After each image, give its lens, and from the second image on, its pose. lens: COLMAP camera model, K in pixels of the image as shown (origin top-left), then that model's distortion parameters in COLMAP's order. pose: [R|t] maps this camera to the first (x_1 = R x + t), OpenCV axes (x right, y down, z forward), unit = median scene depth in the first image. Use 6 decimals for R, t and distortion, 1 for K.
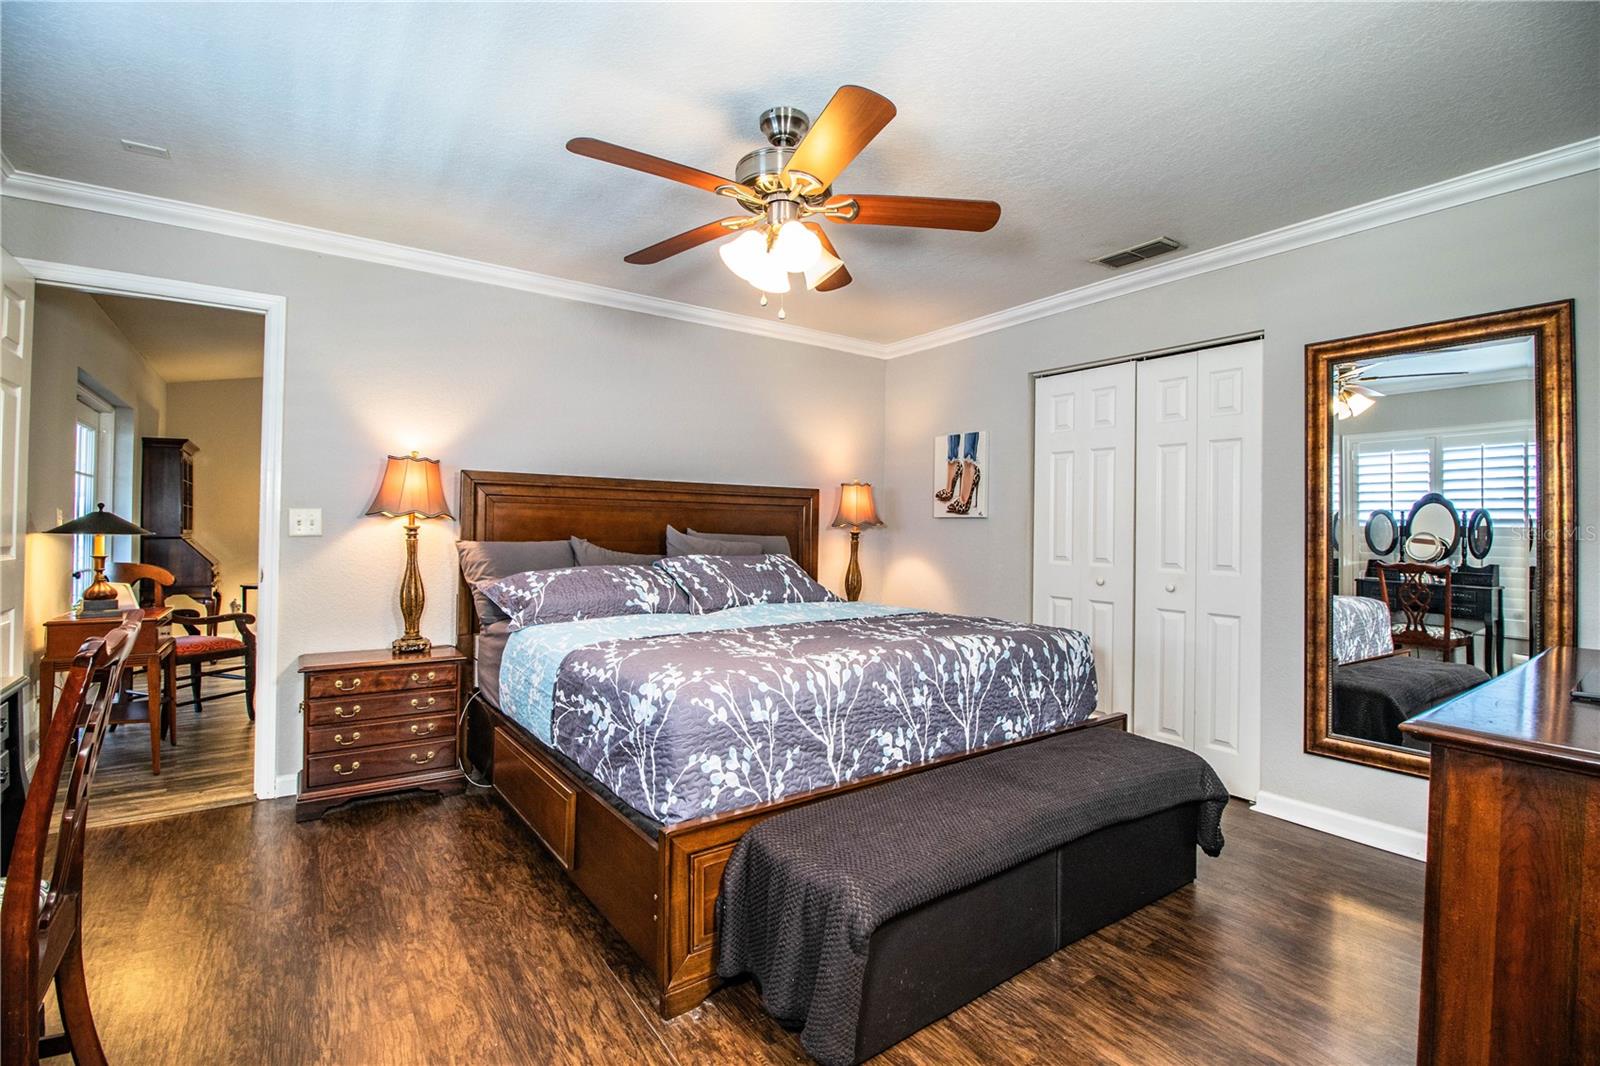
lens RADIAL K [[738.7, 0, 812.3], [0, 738.7, 529.2], [0, 0, 1]] dist [-0.003945, -0.010521]
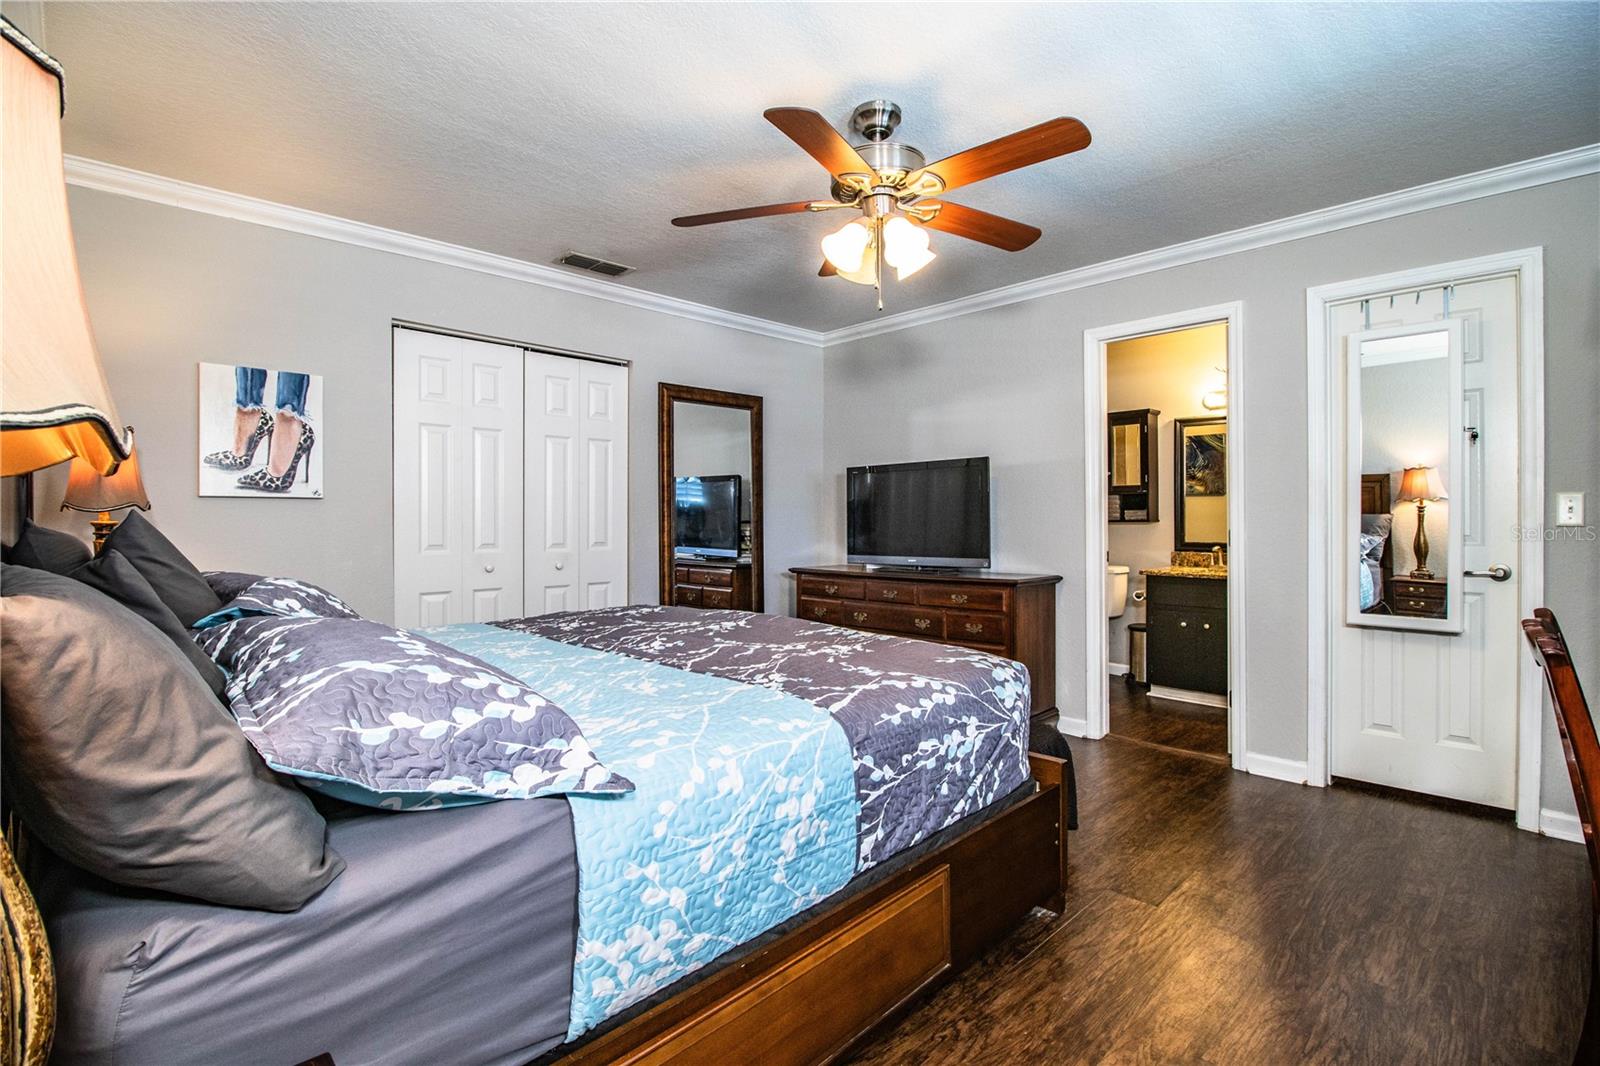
lens RADIAL K [[738.7, 0, 806.9], [0, 738.7, 527.0], [0, 0, 1]] dist [-0.003945, -0.010521]
pose [[-0.156073, -0.024942, 0.987431, -0.754181], [0.001361, 0.999675, 0.025466, -0.007566], [-0.987745, 0.005318, -0.155988, 0.909259]]
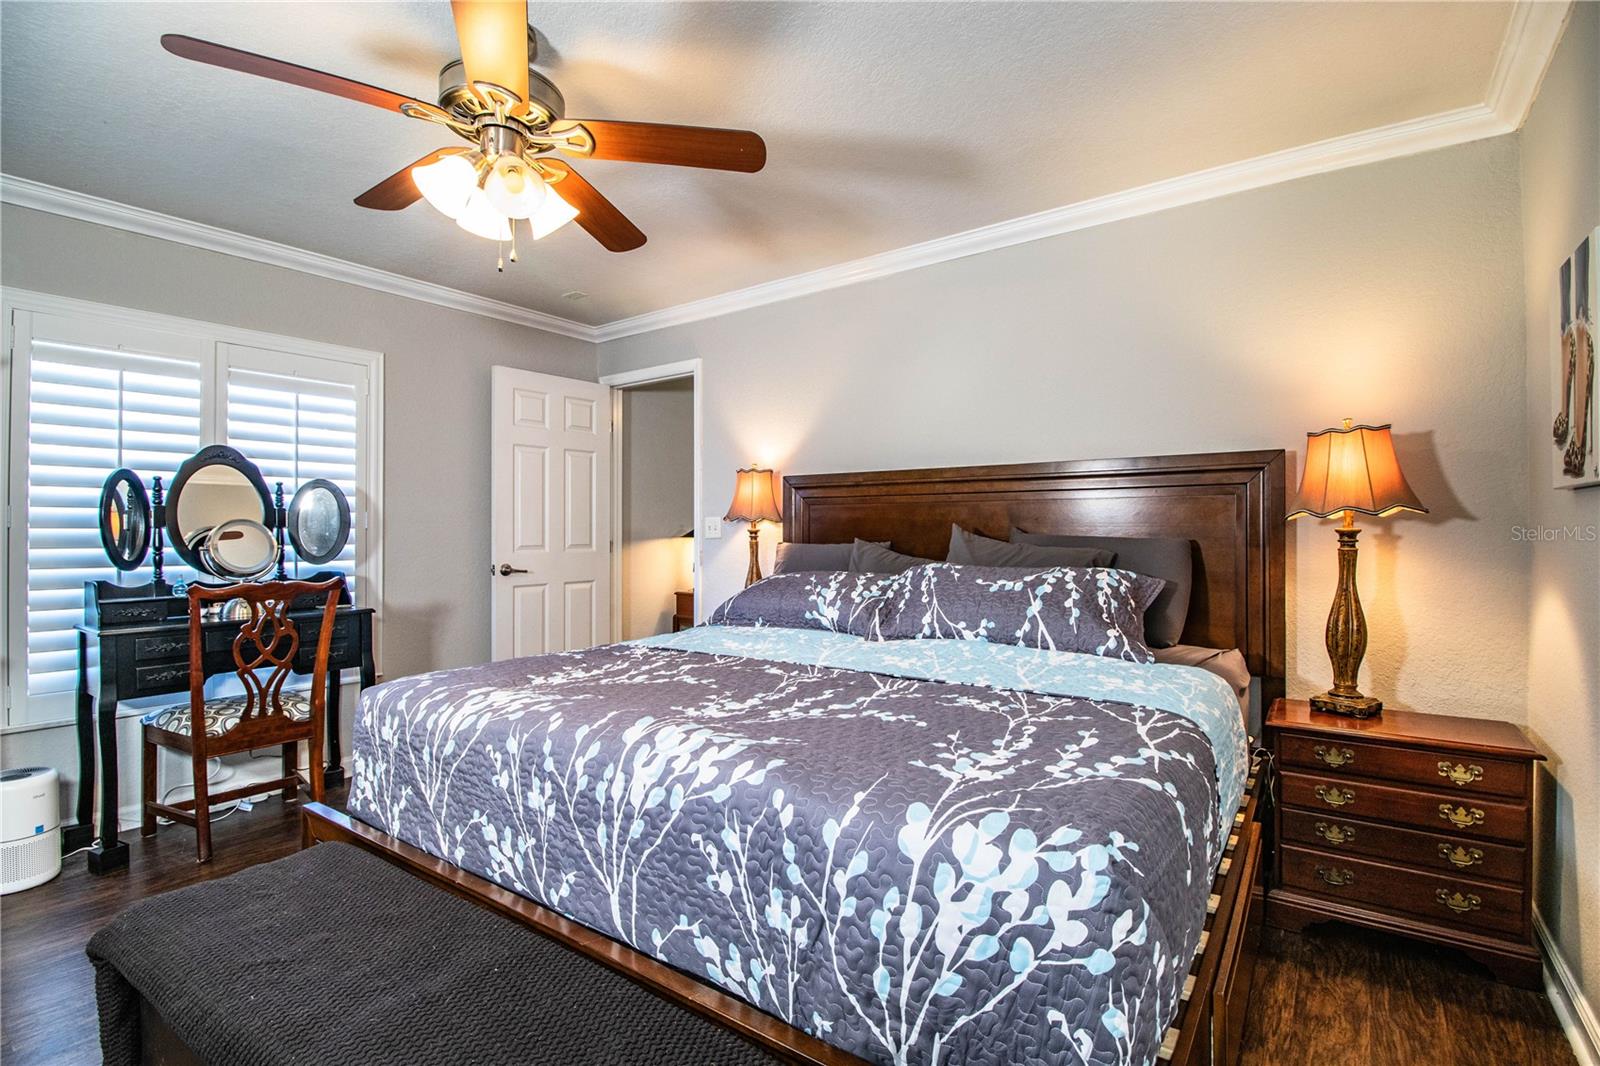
lens RADIAL K [[738.7, 0, 811.3], [0, 738.7, 524.9], [0, 0, 1]] dist [-0.003945, -0.010521]
pose [[0.315908, -0.018575, -0.948608, 0.605637], [0.005663, 0.999827, -0.017692, 0.009936], [0.948773, 0.000217, 0.315959, 0.767423]]
